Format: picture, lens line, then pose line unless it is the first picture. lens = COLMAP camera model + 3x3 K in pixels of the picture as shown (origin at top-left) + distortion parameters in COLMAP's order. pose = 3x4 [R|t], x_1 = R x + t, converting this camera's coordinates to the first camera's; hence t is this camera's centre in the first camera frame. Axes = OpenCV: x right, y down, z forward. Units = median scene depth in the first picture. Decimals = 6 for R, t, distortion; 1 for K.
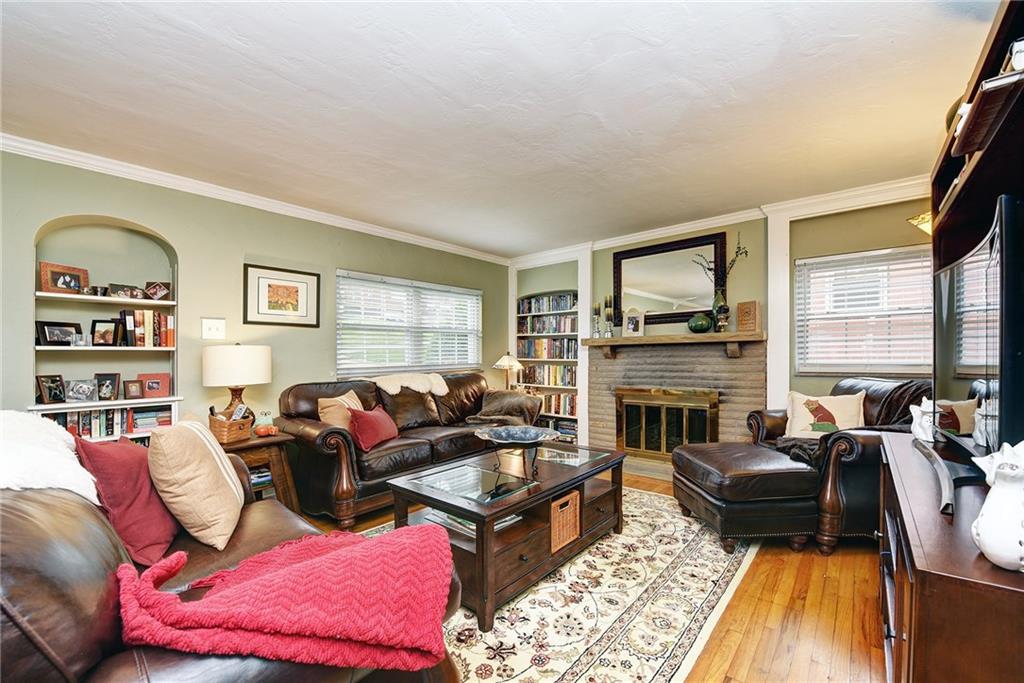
lens RADIAL K [[410.1, 0, 512.0], [0, 410.1, 351.9], [0, 0, 1]] dist [-0.018691, -0.001233]
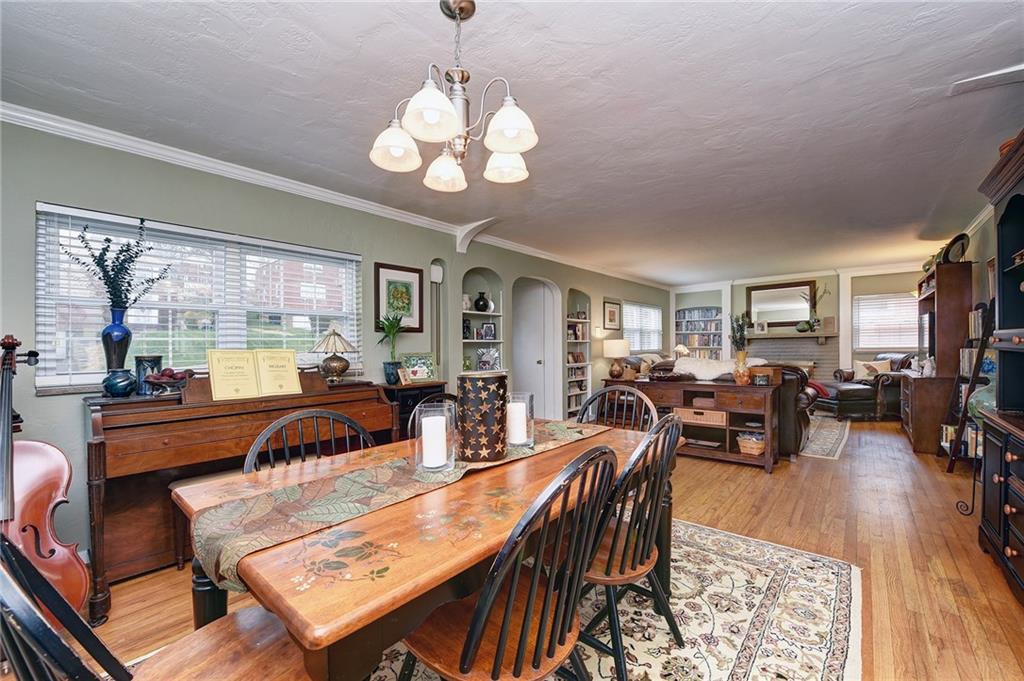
lens RADIAL K [[388.2, 0, 529.4], [0, 388.2, 350.6], [0, 0, 1]] dist [-0.006650, -0.000412]
pose [[0.999915, -0.004063, 0.012390, -0.848179], [0.003829, 0.999815, 0.018829, 0.002254], [-0.012464, -0.018780, 0.999746, -0.814924]]
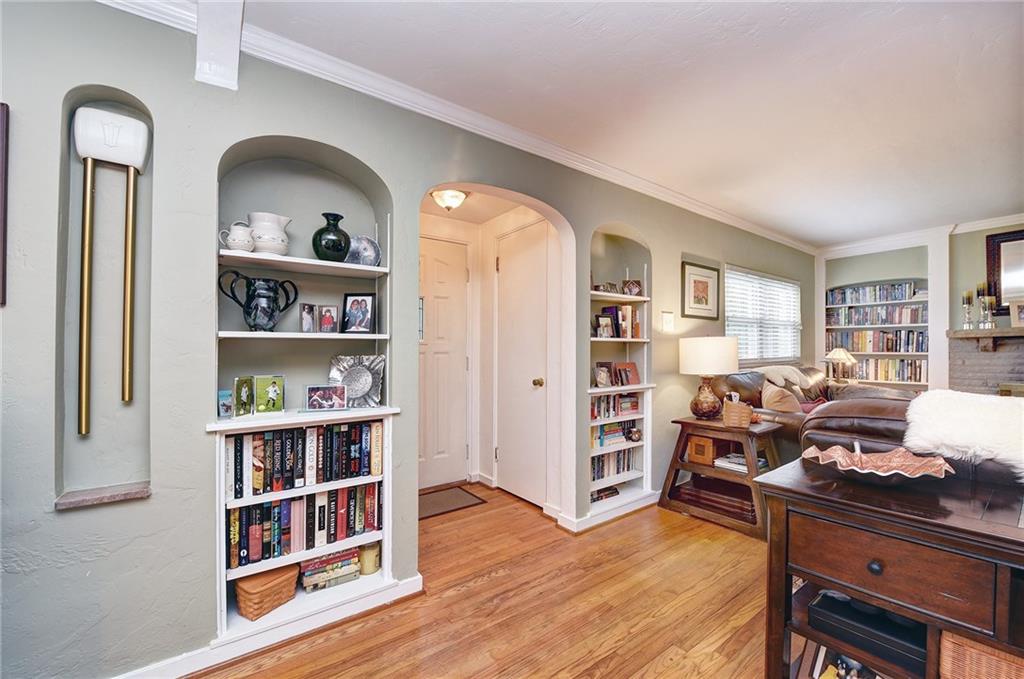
lens RADIAL K [[406.8, 0, 518.0], [0, 406.8, 352.6], [0, 0, 1]] dist [-0.020296, -0.000701]
pose [[0.973314, 0.003166, -0.229454, -0.658683], [-0.000096, 0.999910, 0.013389, 0.007496], [0.229475, -0.013010, 0.973228, -0.111241]]
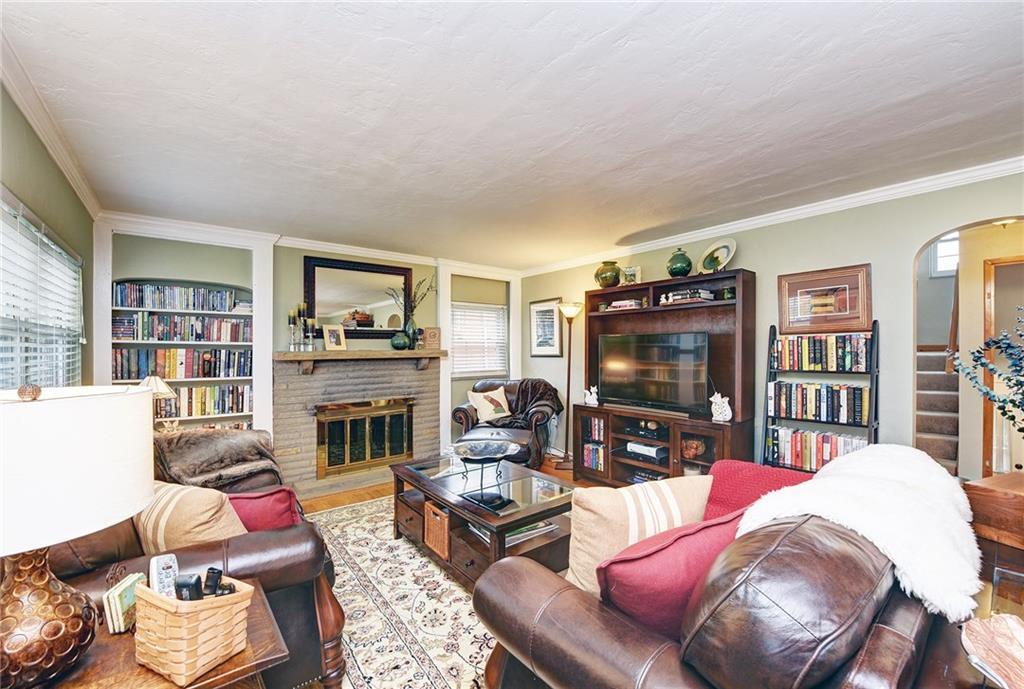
lens RADIAL K [[410.1, 0, 518.5], [0, 410.1, 350.4], [0, 0, 1]] dist [-0.018691, -0.001233]
pose [[0.181658, 0.010565, 0.983305, -0.631534], [-0.002890, 0.999944, -0.010210, -0.031816], [-0.983358, -0.000987, 0.181678, 0.436278]]
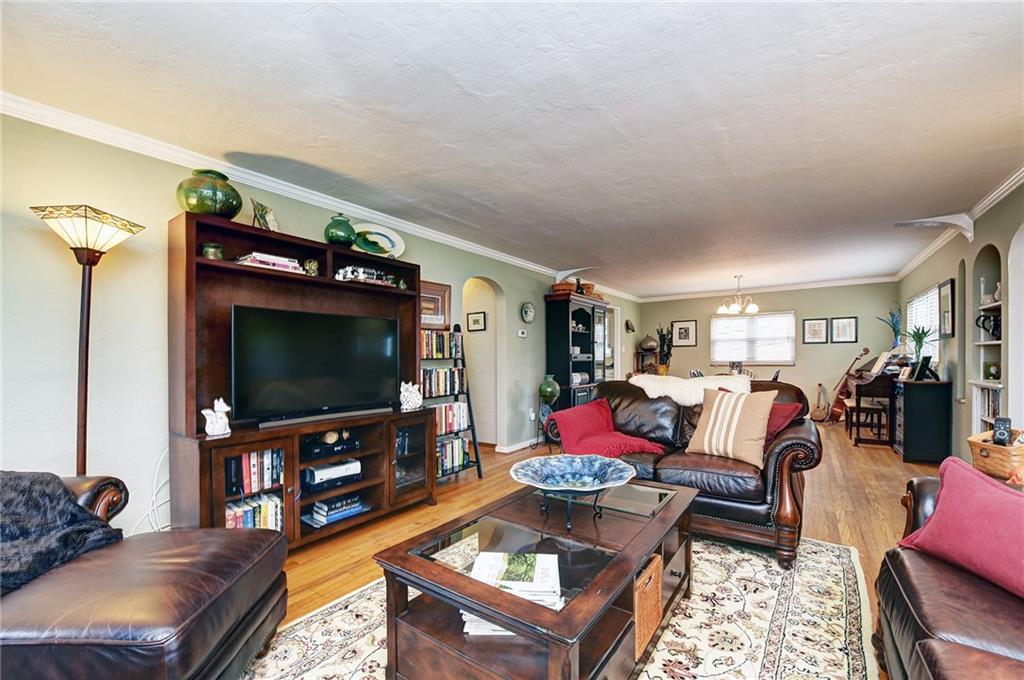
lens RADIAL K [[406.8, 0, 504.4], [0, 406.8, 372.7], [0, 0, 1]] dist [-0.020296, -0.000701]
pose [[-0.997372, 0.025534, -0.067801, 0.092393], [0.023417, 0.999218, 0.031849, 0.002850], [0.068562, 0.030178, -0.997190, 1.012674]]
